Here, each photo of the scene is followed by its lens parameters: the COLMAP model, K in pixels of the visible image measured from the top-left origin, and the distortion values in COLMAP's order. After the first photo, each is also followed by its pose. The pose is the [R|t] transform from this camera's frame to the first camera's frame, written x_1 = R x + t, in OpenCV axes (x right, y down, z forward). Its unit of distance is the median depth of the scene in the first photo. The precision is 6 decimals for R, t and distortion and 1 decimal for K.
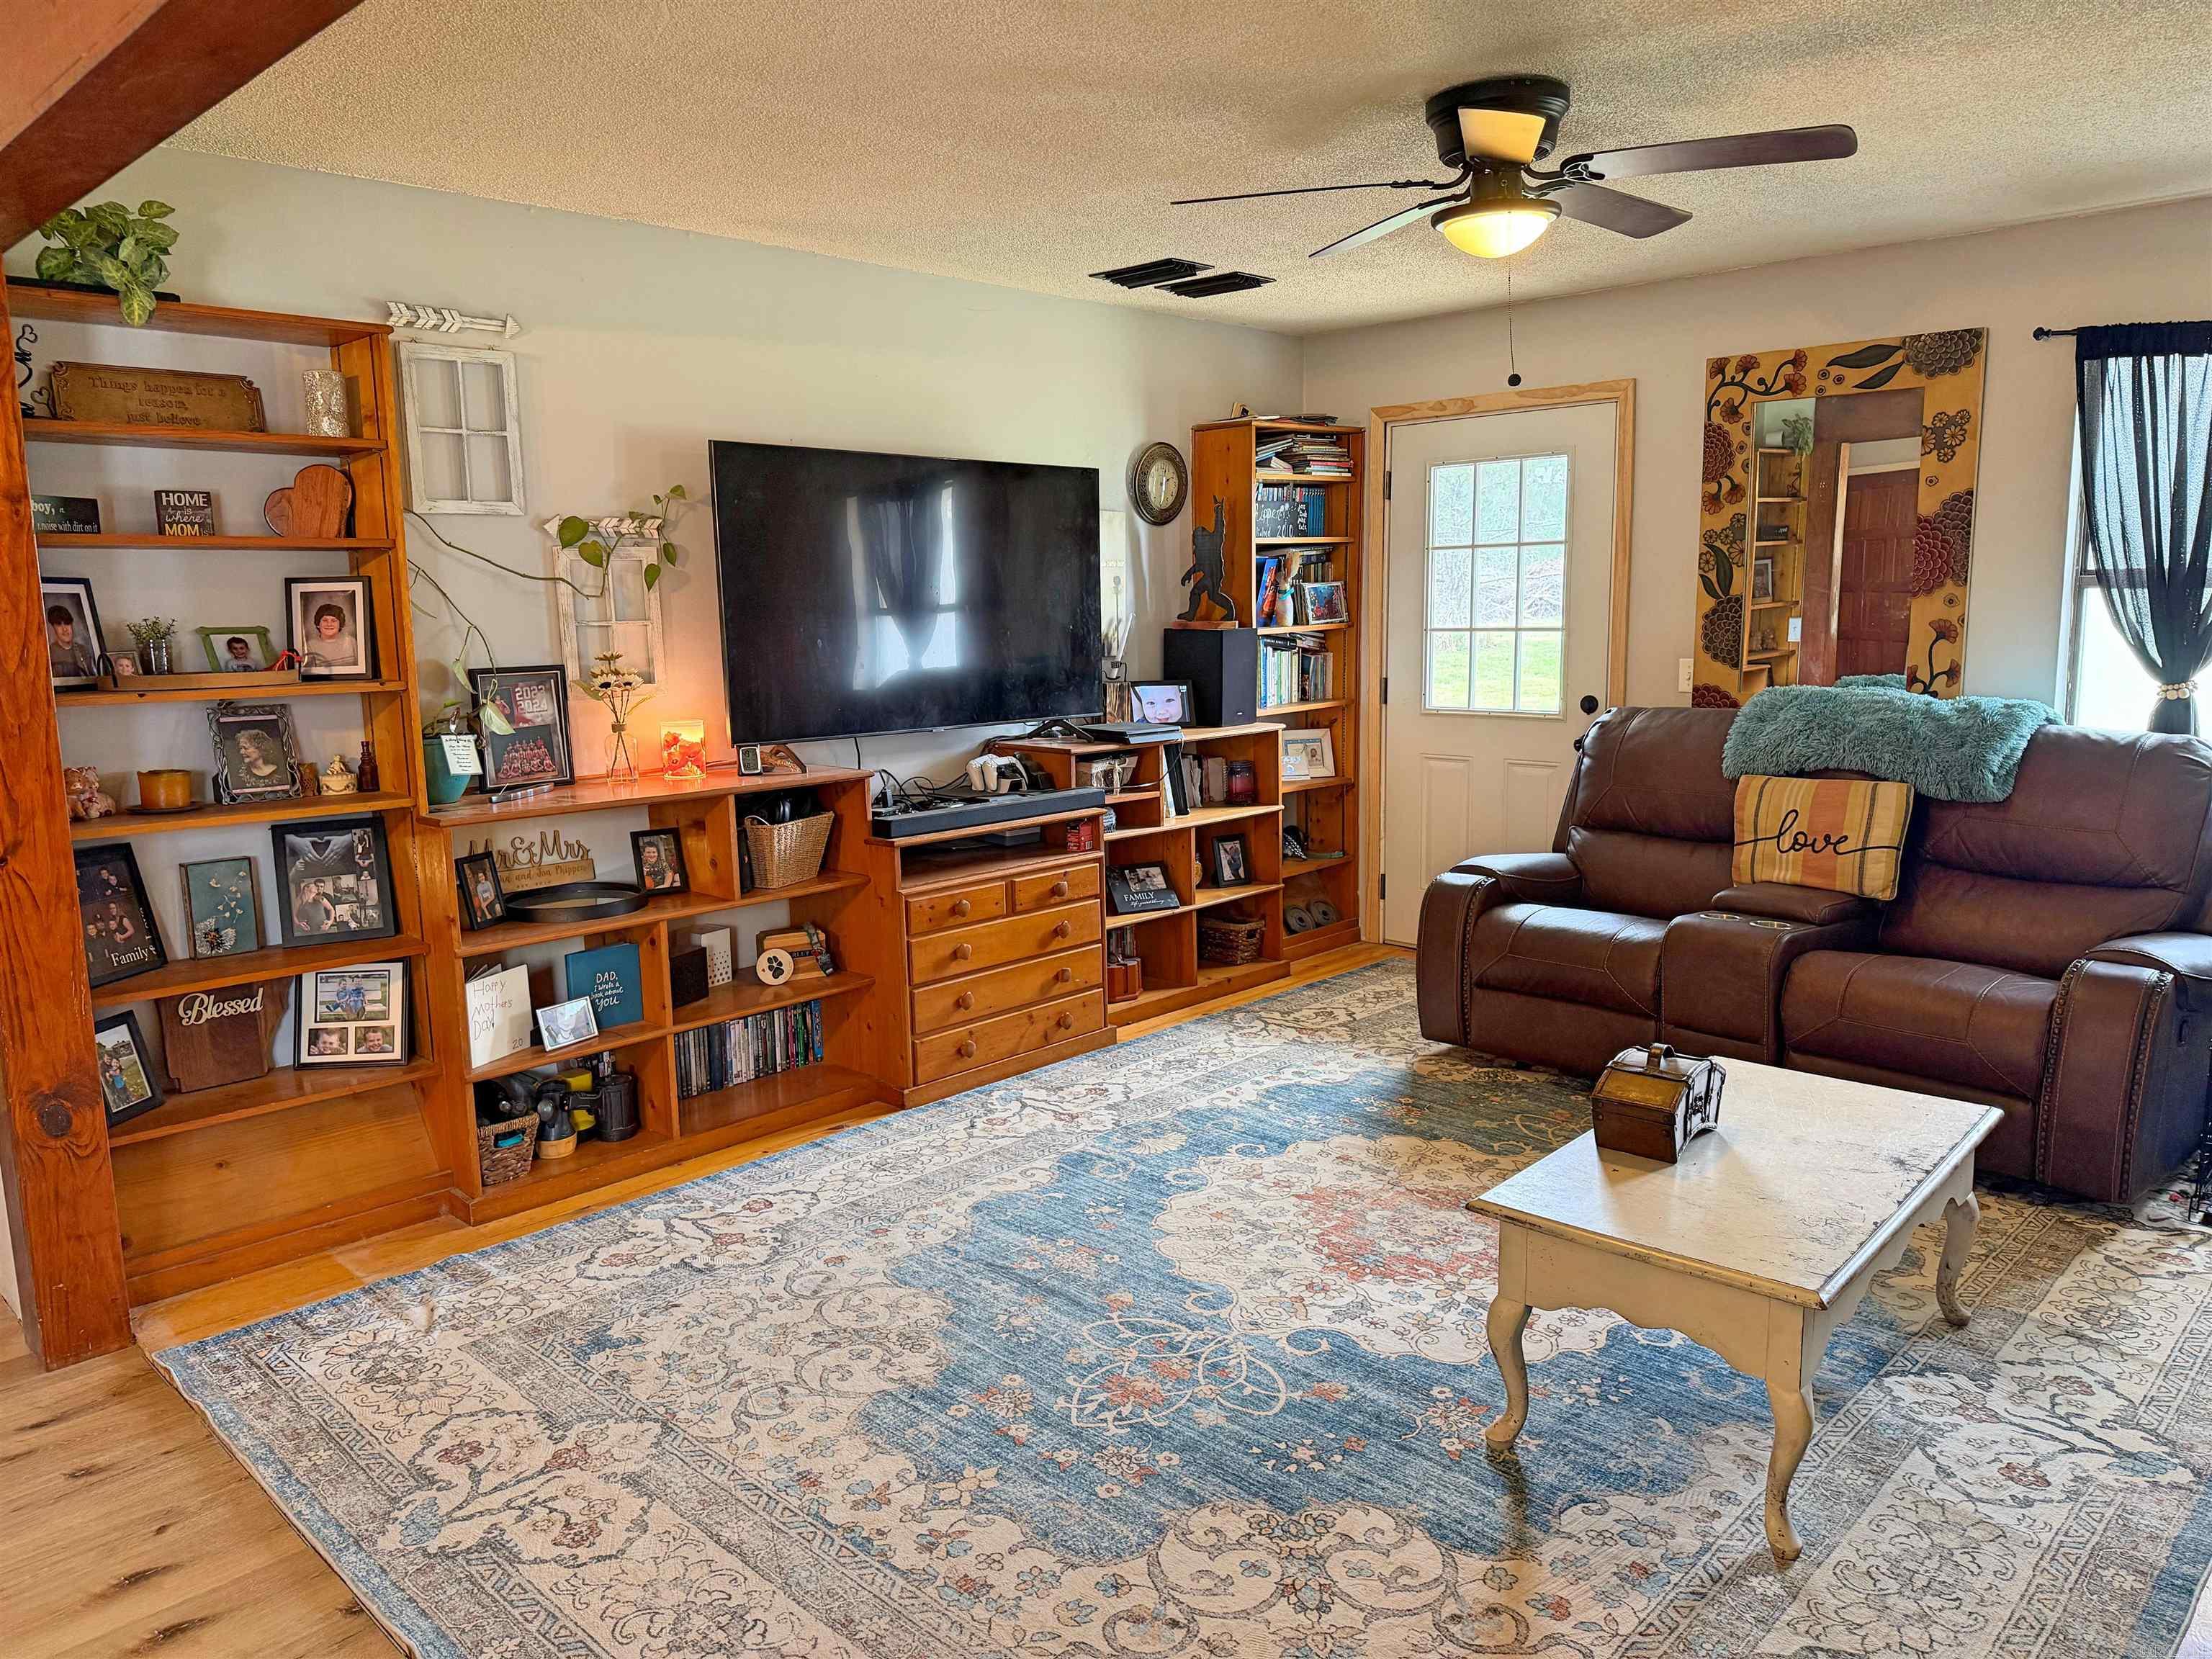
lens RADIAL K [[1548.5, 0, 1113.8], [0, 1548.5, 820.9], [0, 0, 1]] dist [0.136813, -0.212544]
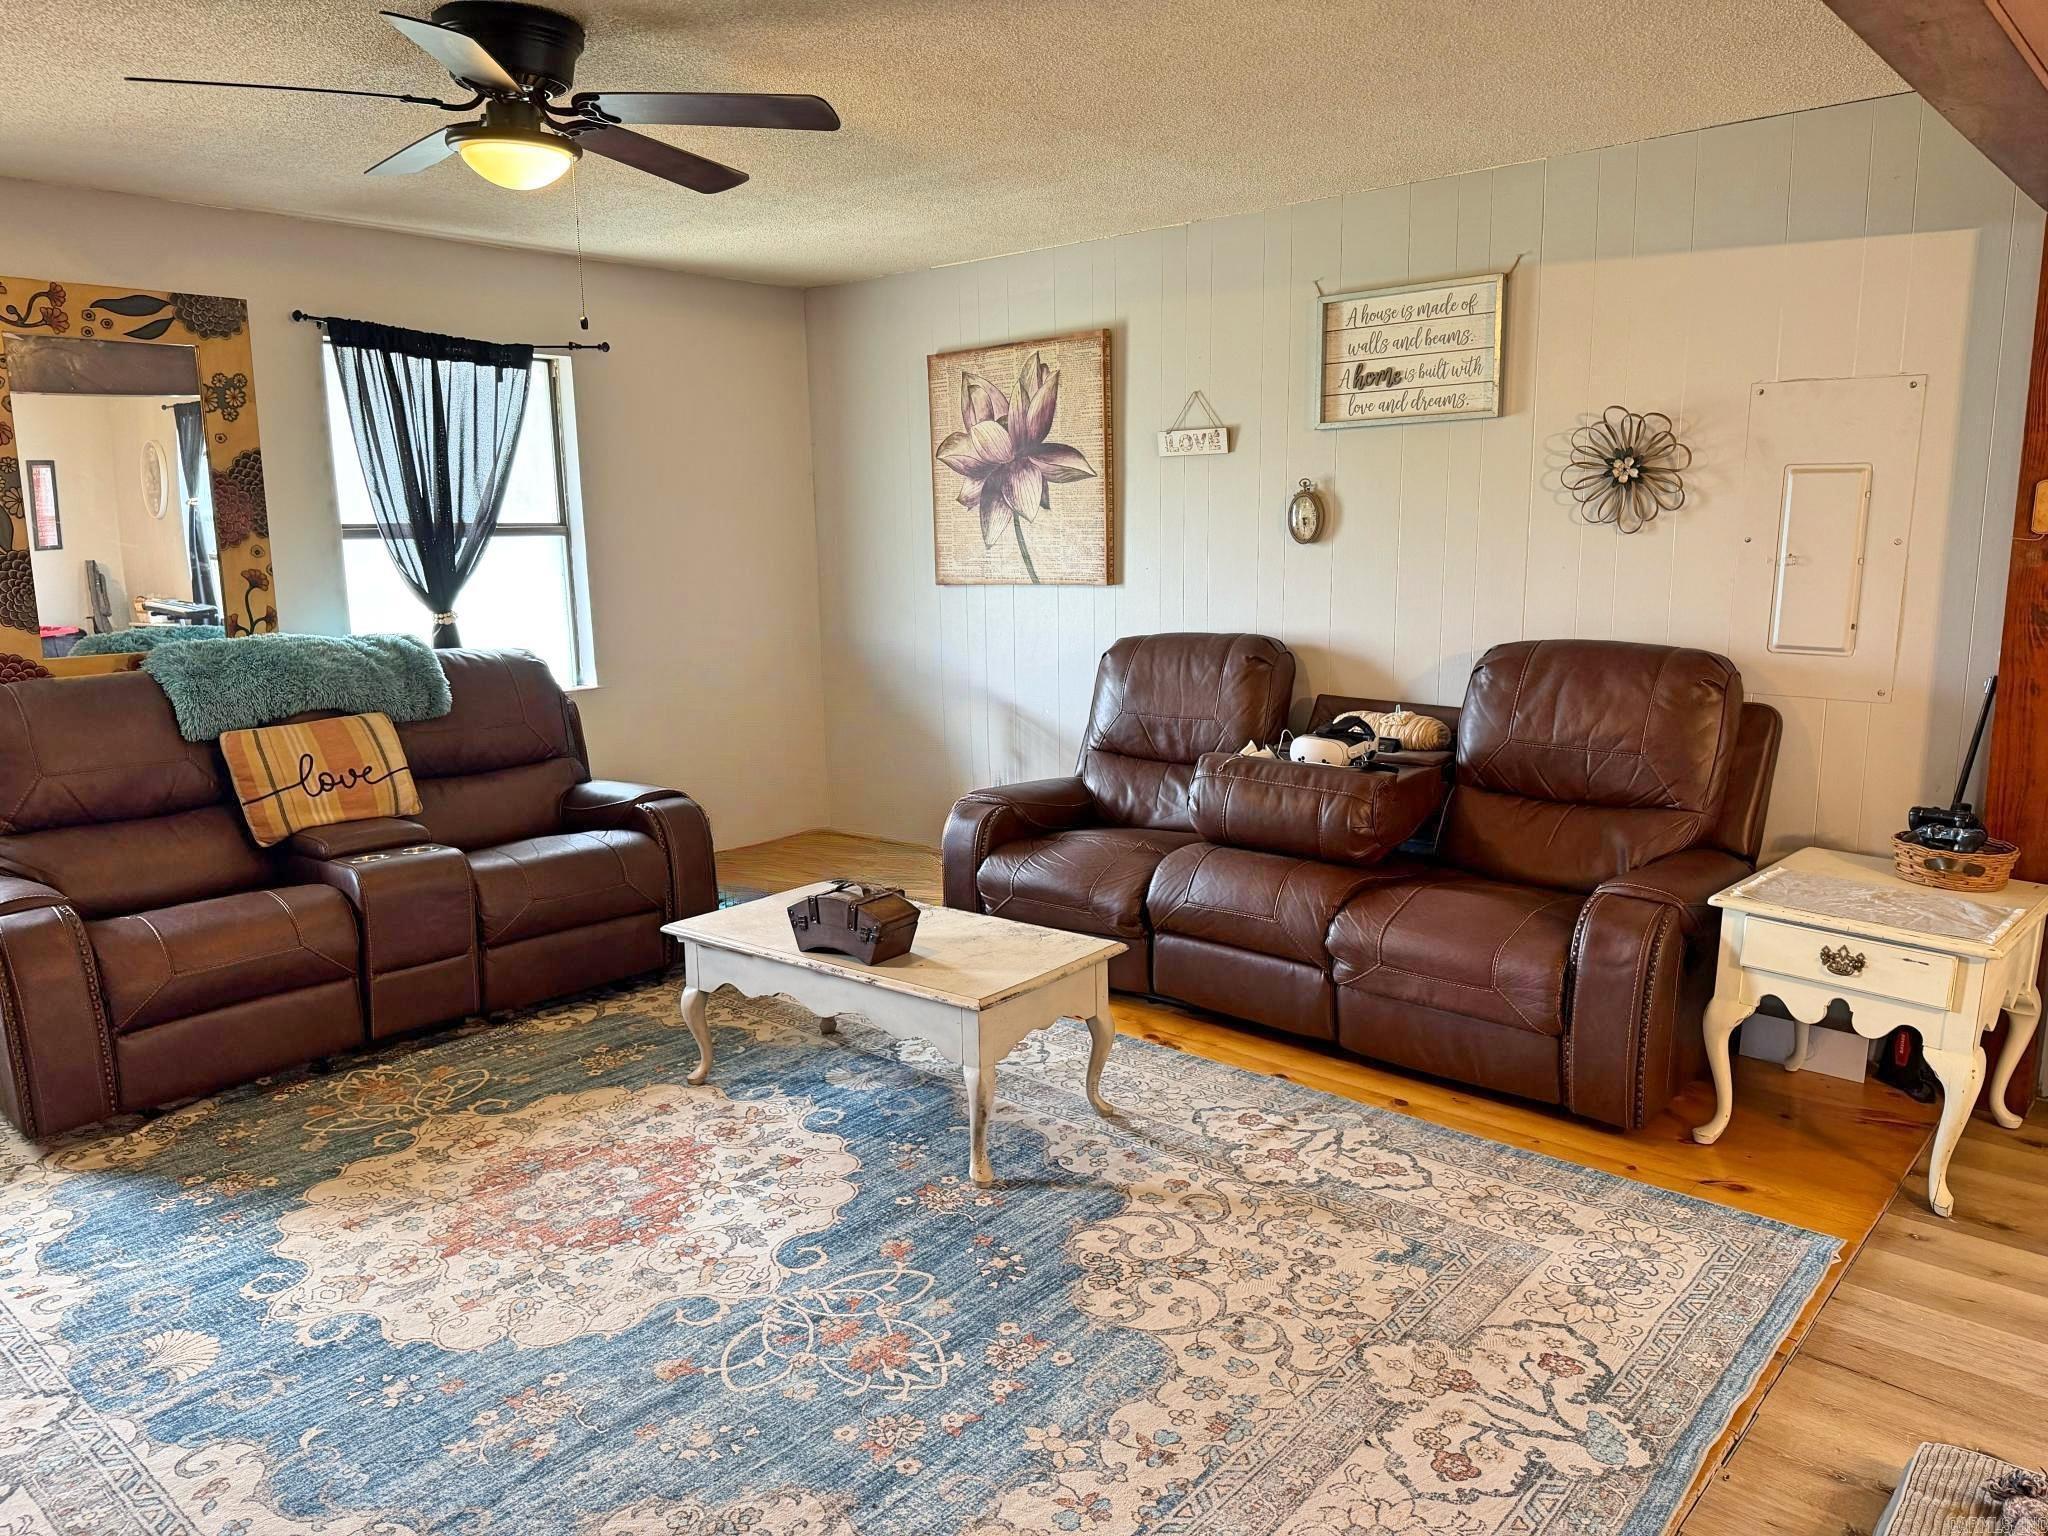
lens RADIAL K [[1428.8, 0, 1026.9], [0, 1428.8, 773.3], [0, 0, 1]] dist [0.053553, -0.061070]
pose [[-0.045940, -0.161230, 0.985847, -0.526084], [0.162405, 0.972554, 0.166624, -0.076403], [-0.985654, 0.167761, -0.018495, 0.565159]]
